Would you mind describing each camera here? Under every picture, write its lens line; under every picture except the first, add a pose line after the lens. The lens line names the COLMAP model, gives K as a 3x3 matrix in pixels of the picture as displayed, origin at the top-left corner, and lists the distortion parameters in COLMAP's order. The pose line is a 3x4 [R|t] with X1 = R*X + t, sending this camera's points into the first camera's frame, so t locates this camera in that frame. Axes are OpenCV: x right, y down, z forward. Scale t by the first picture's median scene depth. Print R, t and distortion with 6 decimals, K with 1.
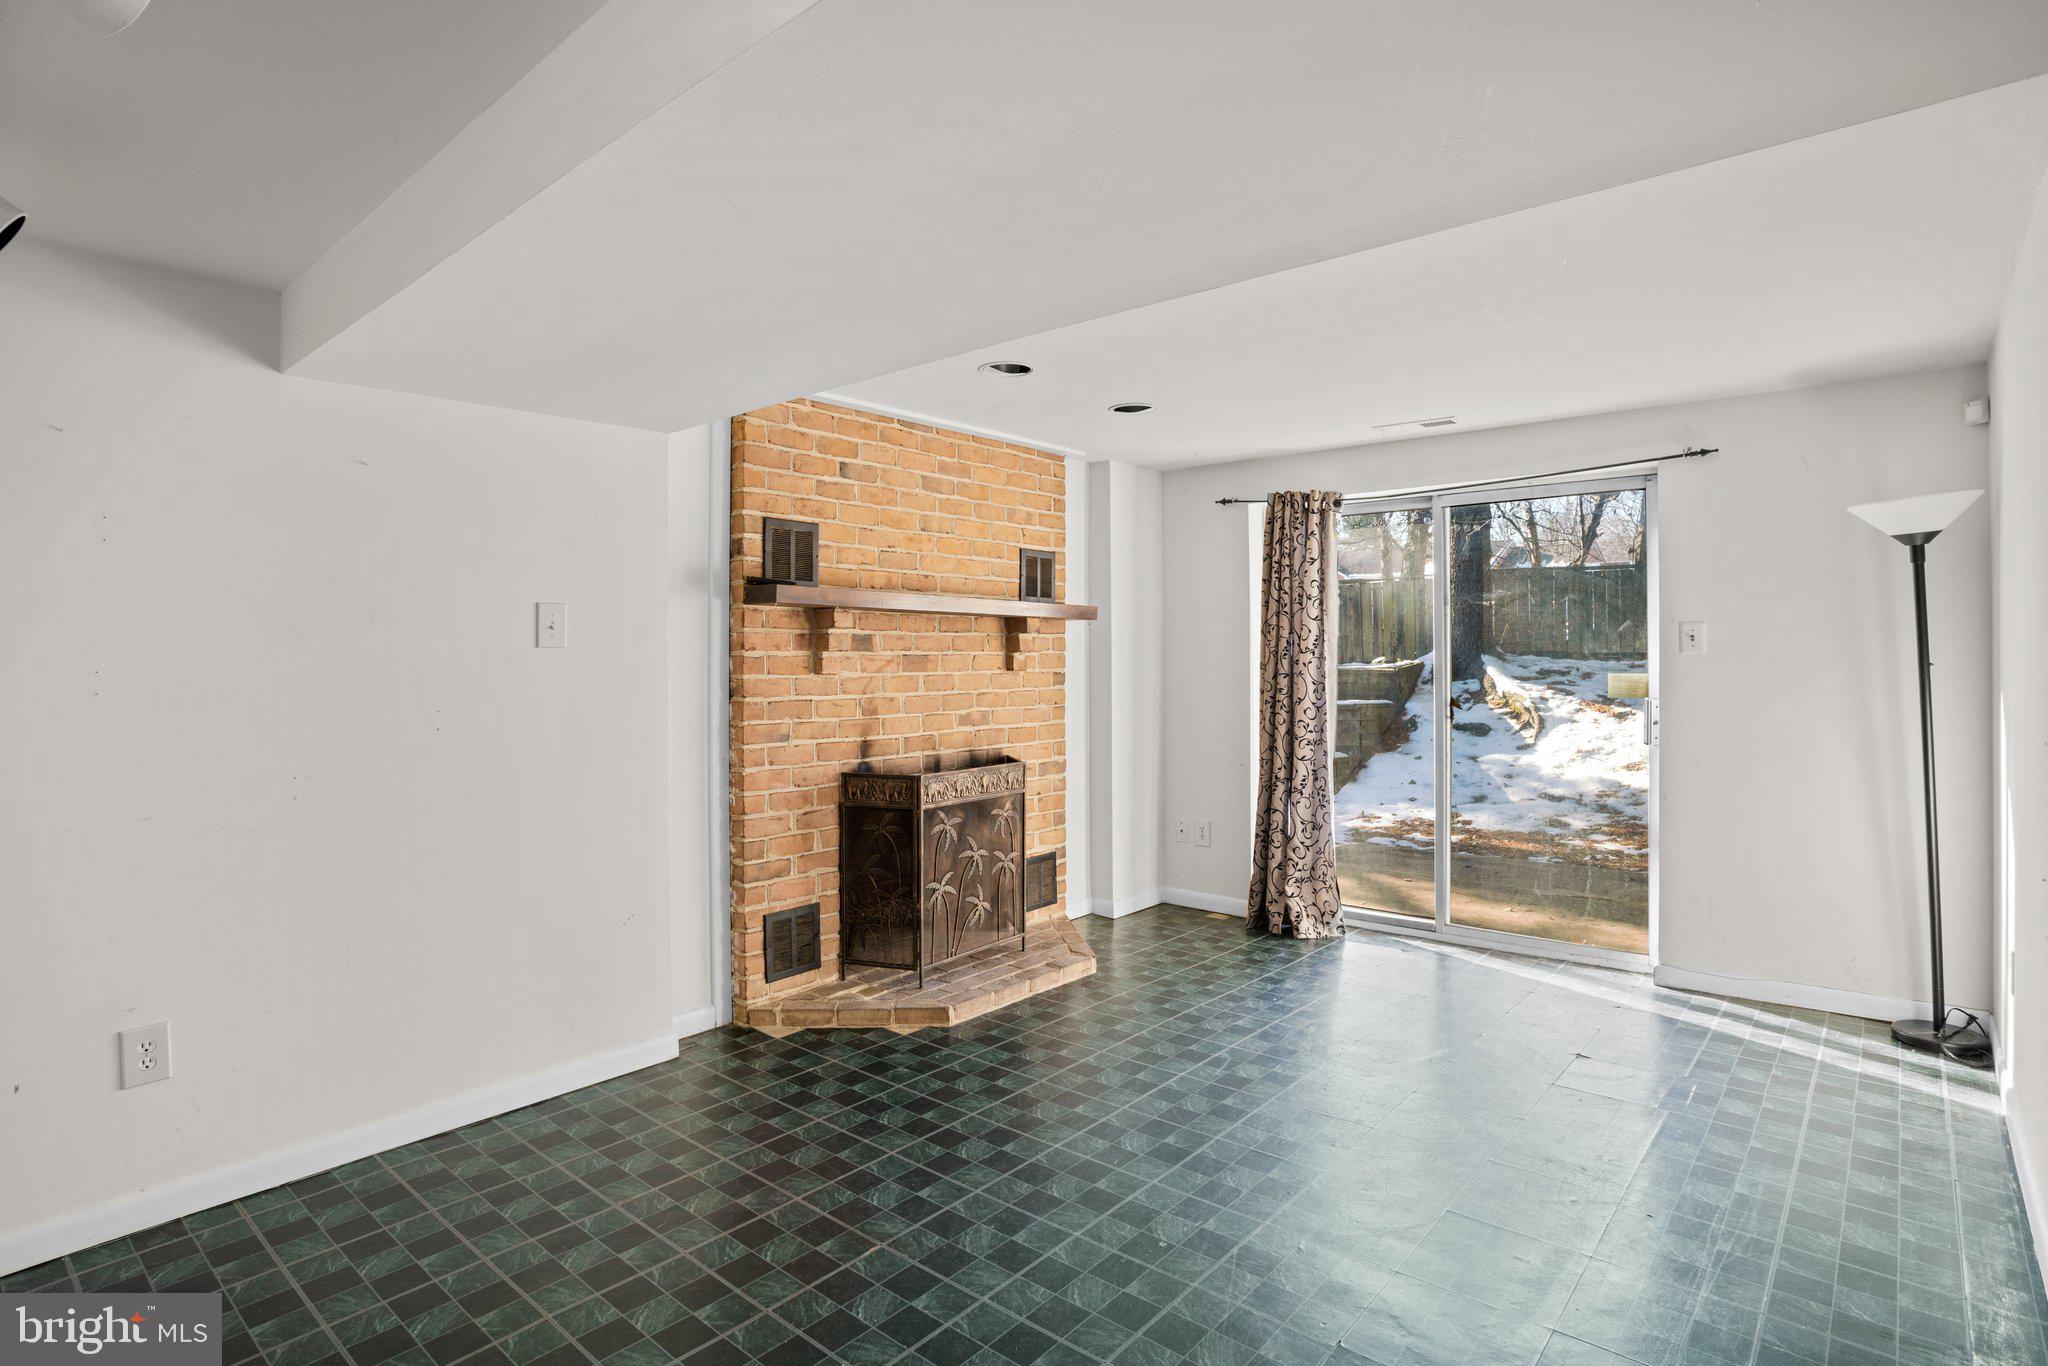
lens RADIAL K [[1087.8, 0, 1025.6], [0, 1087.8, 692.5], [0, 0, 1]] dist [-0.050248, 0.034488]
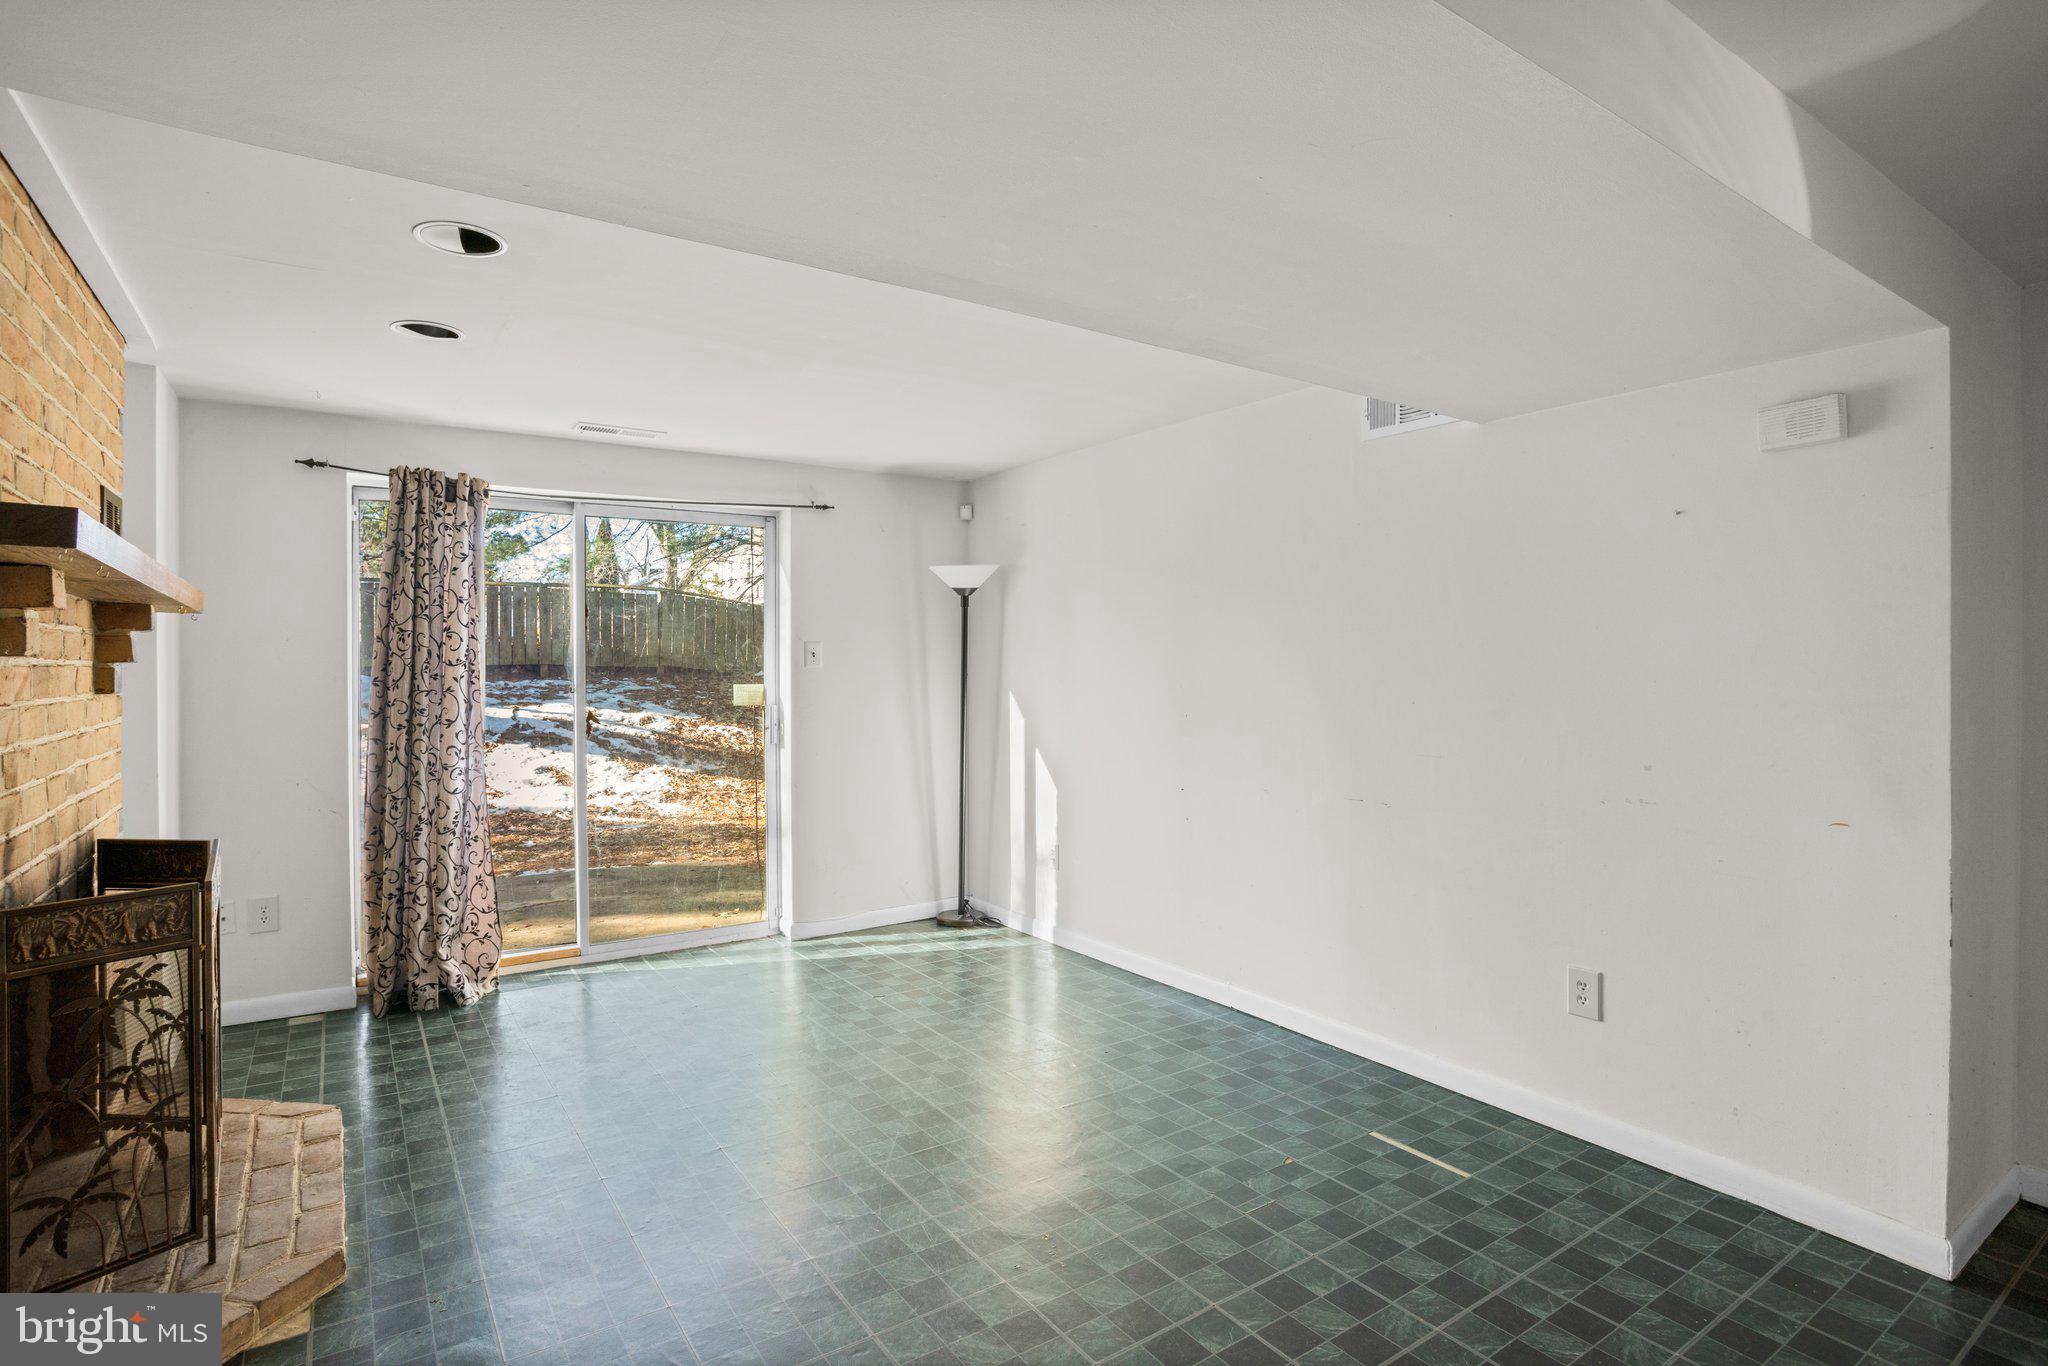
lens RADIAL K [[1035.8, 0, 1031.3], [0, 1035.8, 699.9], [0, 0, 1]] dist [-0.068815, 0.035870]
pose [[0.258447, -0.027404, 0.965637, -0.387121], [0.032298, 0.999284, 0.019715, -0.011107], [-0.965485, 0.026093, 0.259147, 0.365976]]
